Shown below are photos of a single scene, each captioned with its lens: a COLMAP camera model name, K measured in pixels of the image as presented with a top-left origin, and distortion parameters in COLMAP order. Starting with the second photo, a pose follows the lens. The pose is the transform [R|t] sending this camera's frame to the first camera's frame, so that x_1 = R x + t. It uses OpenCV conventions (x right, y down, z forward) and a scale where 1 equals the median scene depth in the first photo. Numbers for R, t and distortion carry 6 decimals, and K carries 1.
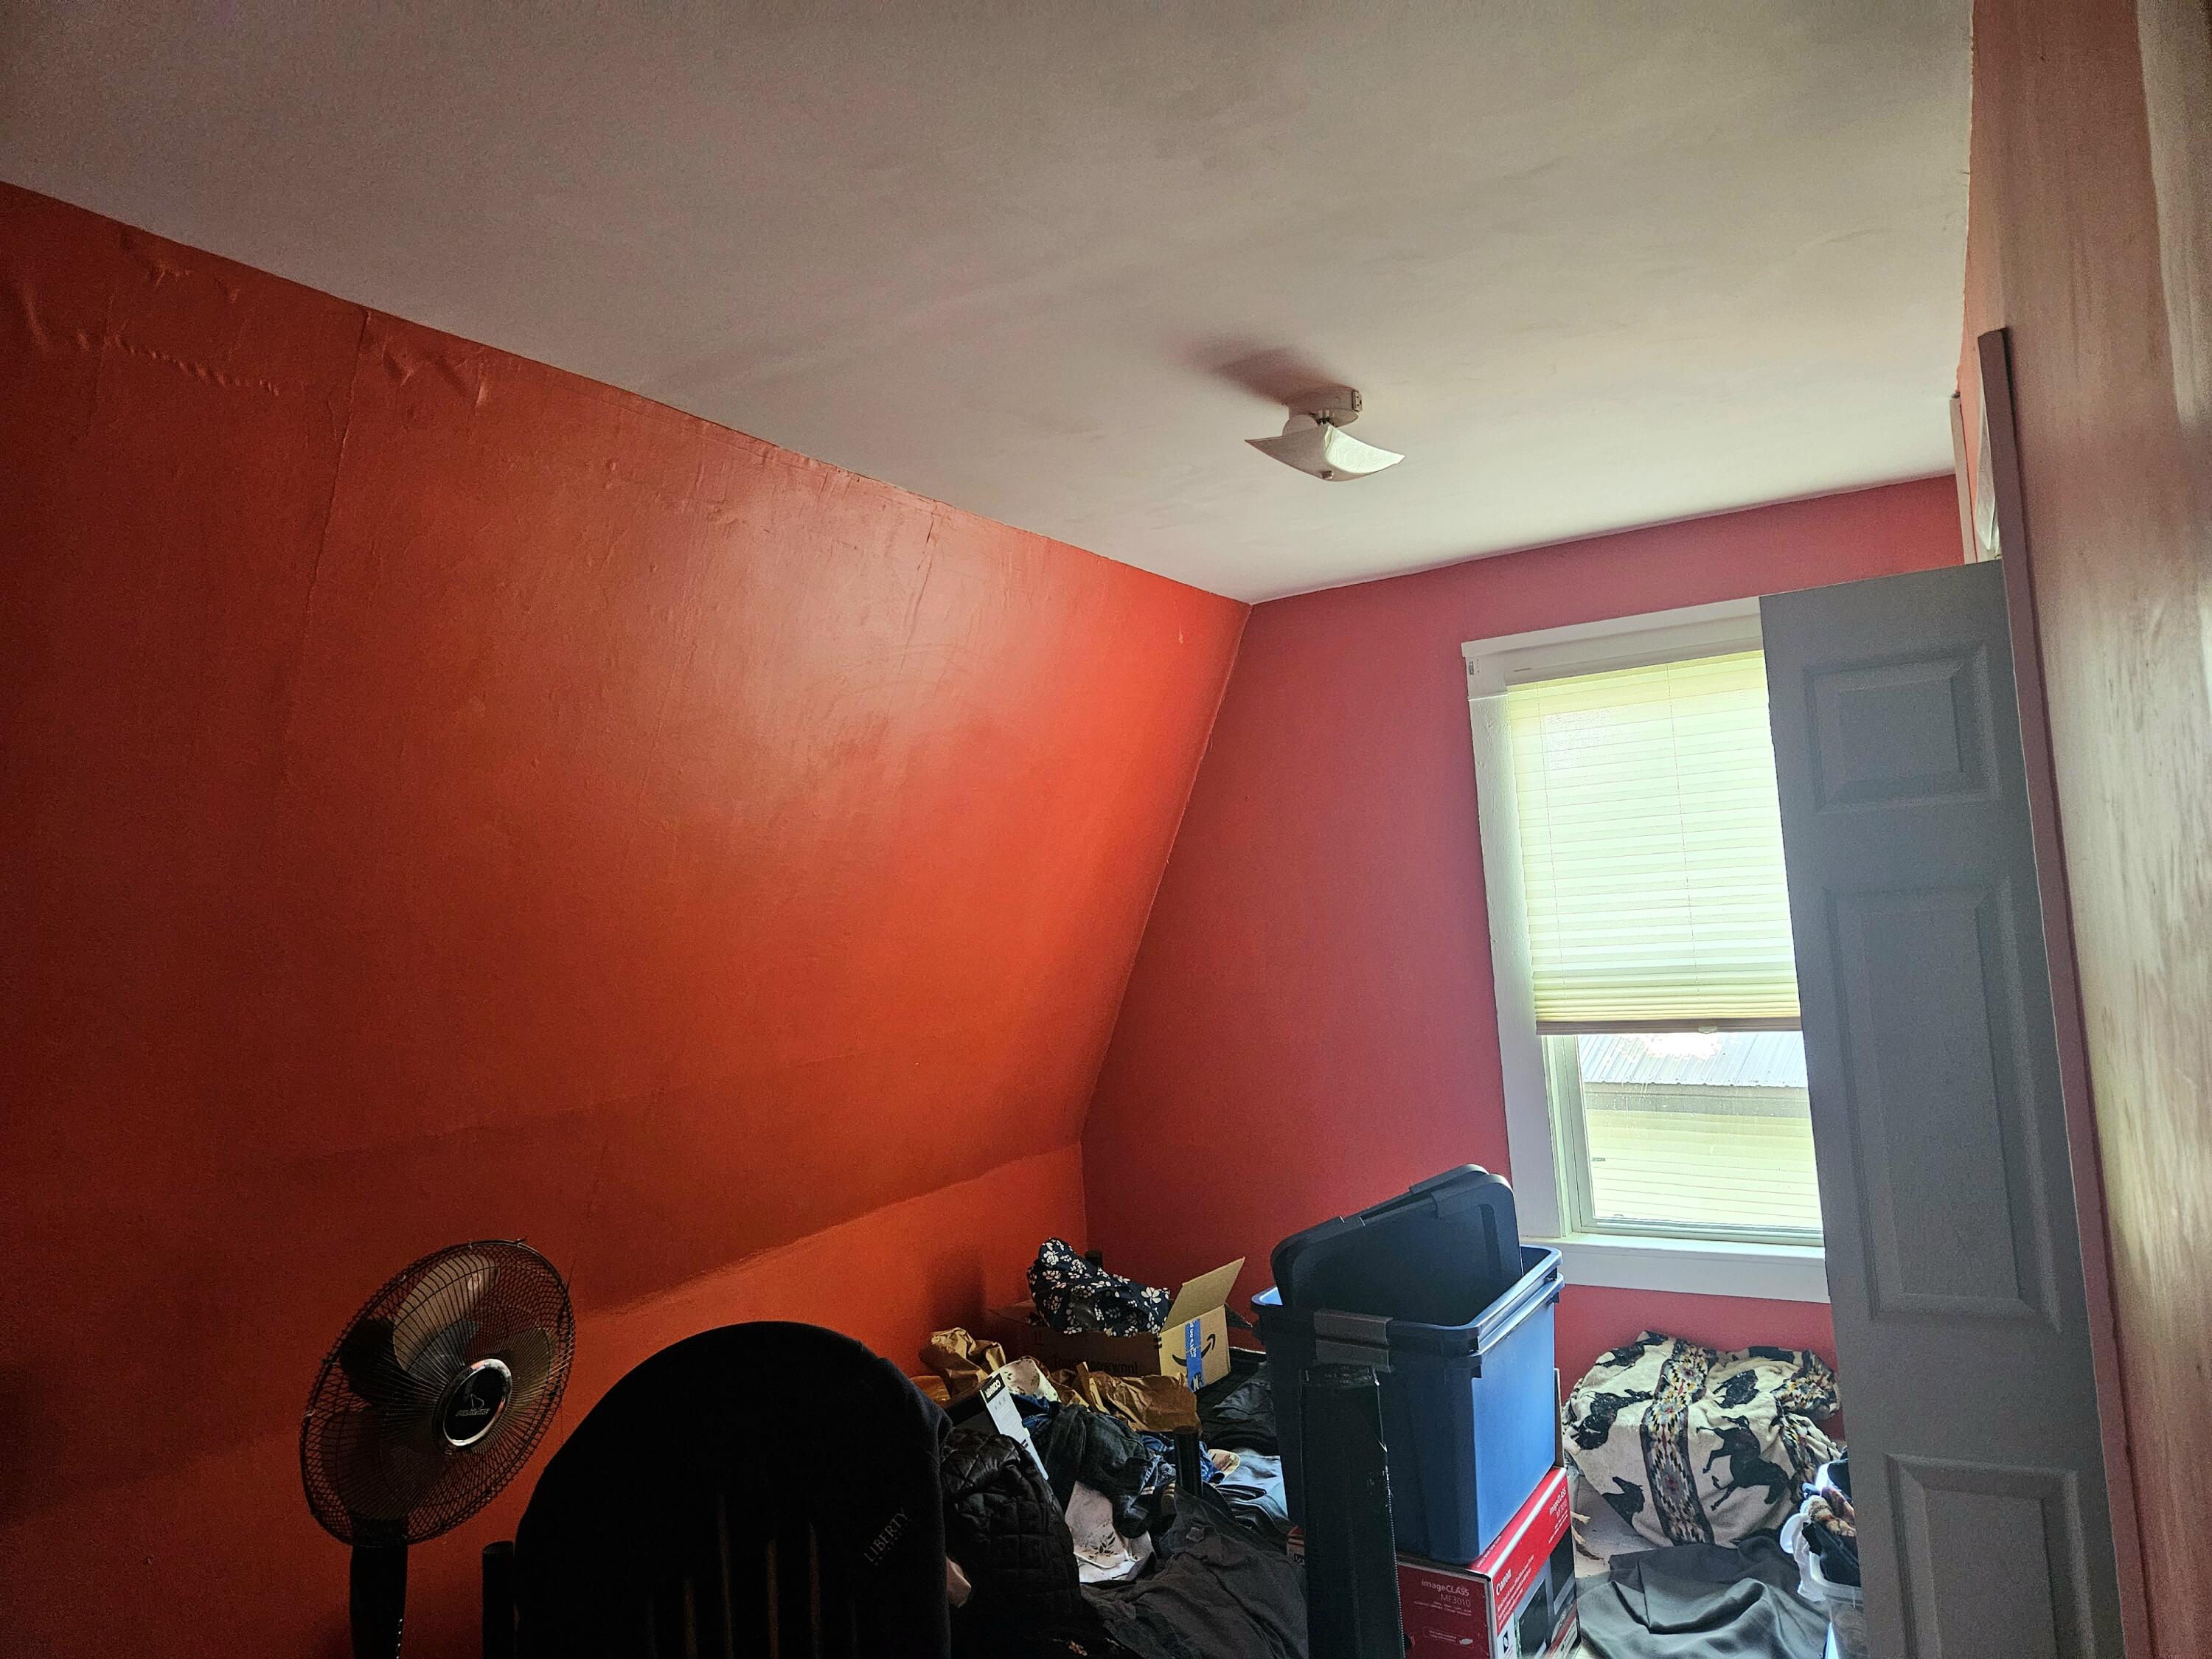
lens RADIAL K [[1485.8, 0, 1066.8], [0, 1485.8, 842.2], [0, 0, 1]] dist [0.063072, -0.057485]
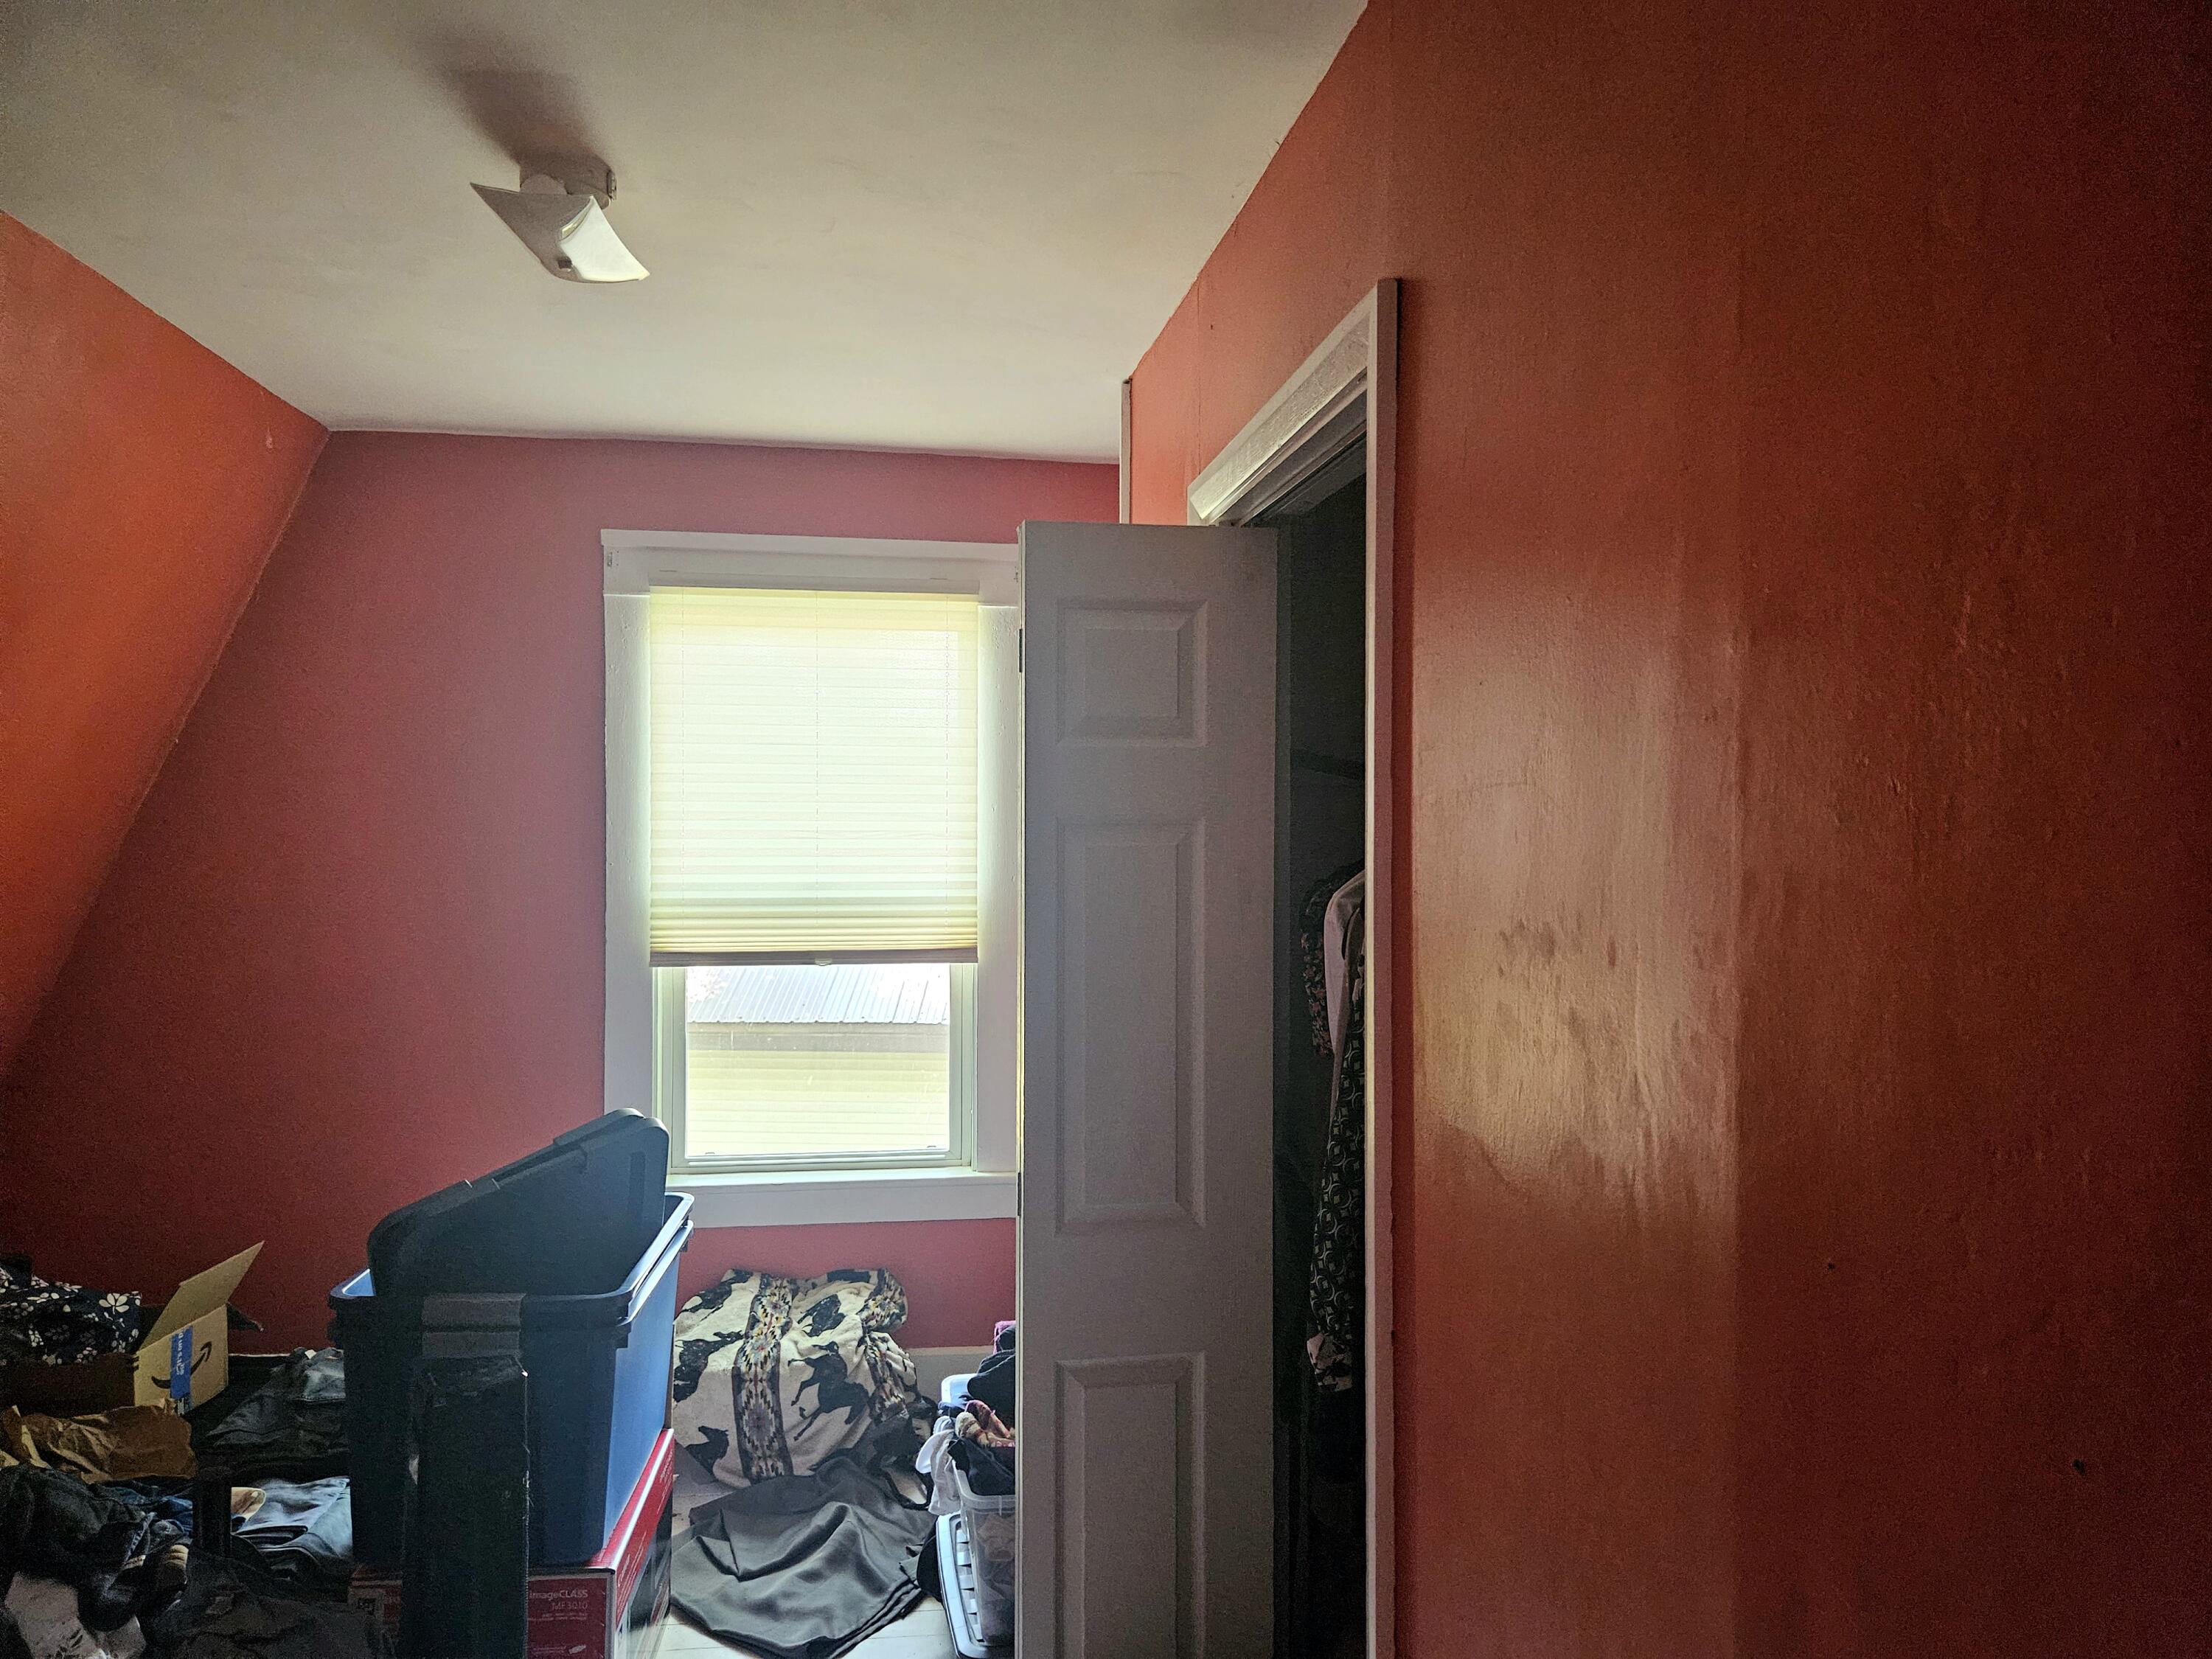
lens RADIAL K [[1485.8, 0, 1066.8], [0, 1485.8, 842.2], [0, 0, 1]] dist [0.063072, -0.057485]
pose [[0.777354, 0.065572, 0.625636, -0.077820], [-0.088811, 0.996031, 0.005955, 0.026727], [-0.622762, -0.060192, 0.780092, 0.137634]]
